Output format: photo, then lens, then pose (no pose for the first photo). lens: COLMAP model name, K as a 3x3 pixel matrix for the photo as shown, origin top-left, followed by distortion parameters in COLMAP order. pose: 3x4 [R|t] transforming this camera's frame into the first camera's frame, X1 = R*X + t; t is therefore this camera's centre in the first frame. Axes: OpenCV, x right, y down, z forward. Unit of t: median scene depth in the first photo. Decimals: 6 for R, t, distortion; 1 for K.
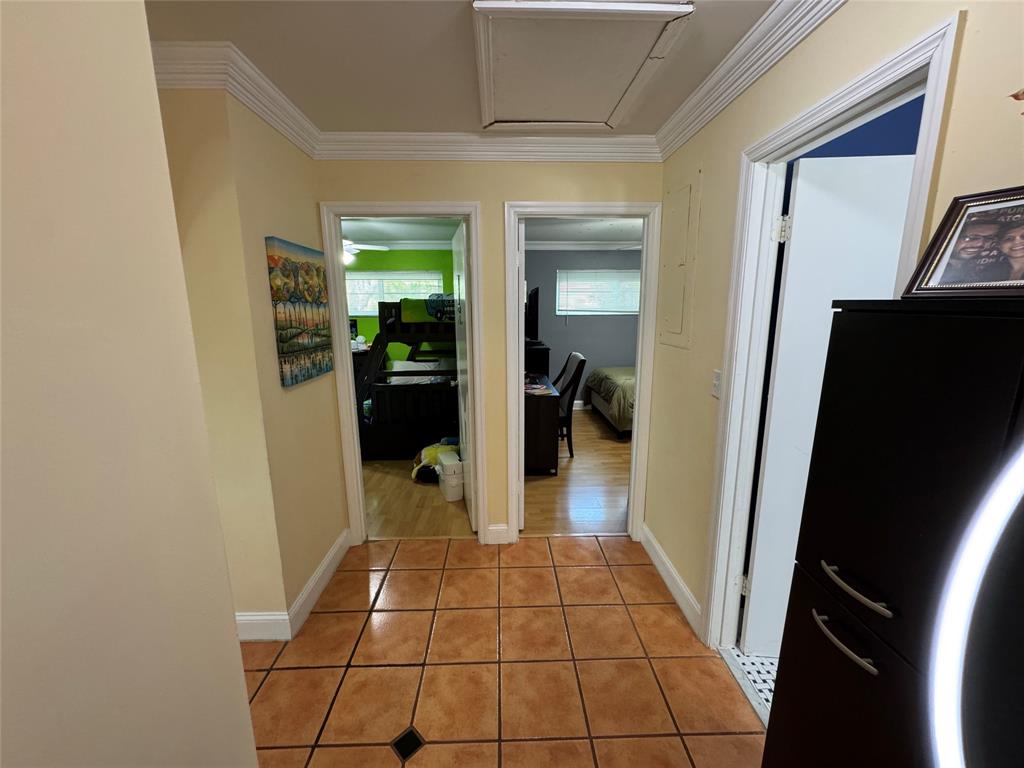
lens RADIAL K [[408.9, 0, 513.1], [0, 408.9, 382.6], [0, 0, 1]] dist [-0.000558, -0.000012]
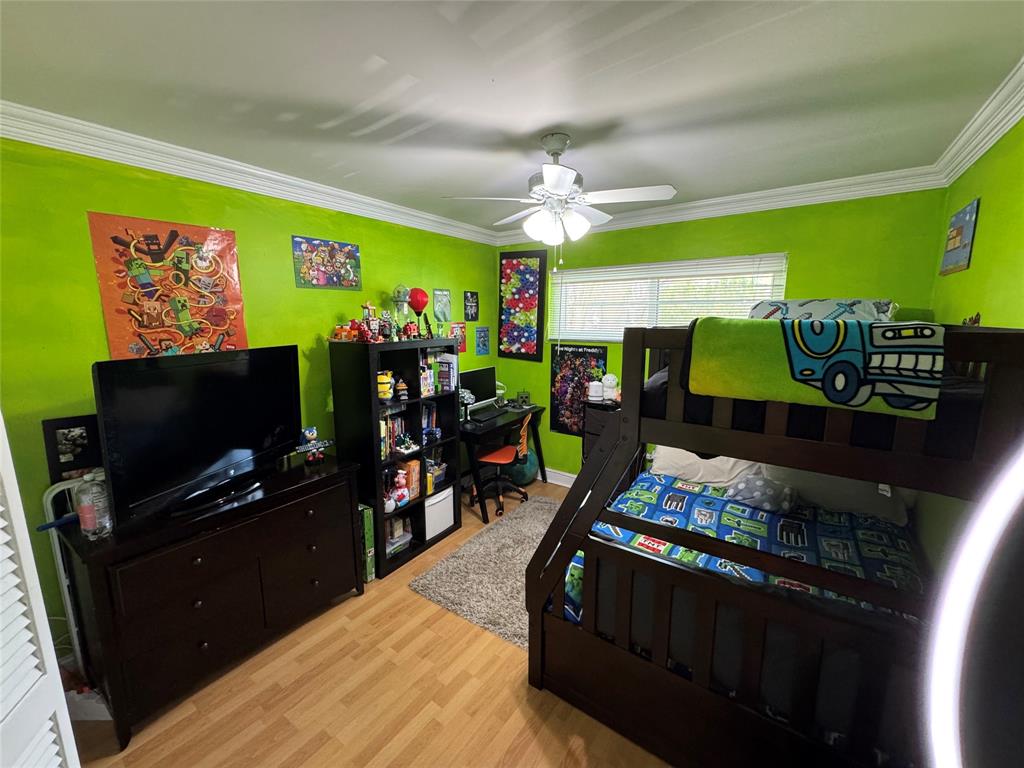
lens RADIAL K [[408.9, 0, 513.2], [0, 408.9, 381.5], [0, 0, 1]] dist [-0.000558, -0.000012]
pose [[0.793156, 0.099573, -0.600823, -0.187912], [-0.113142, 0.993461, 0.015283, -0.144062], [0.598416, 0.055857, 0.799236, 0.655121]]
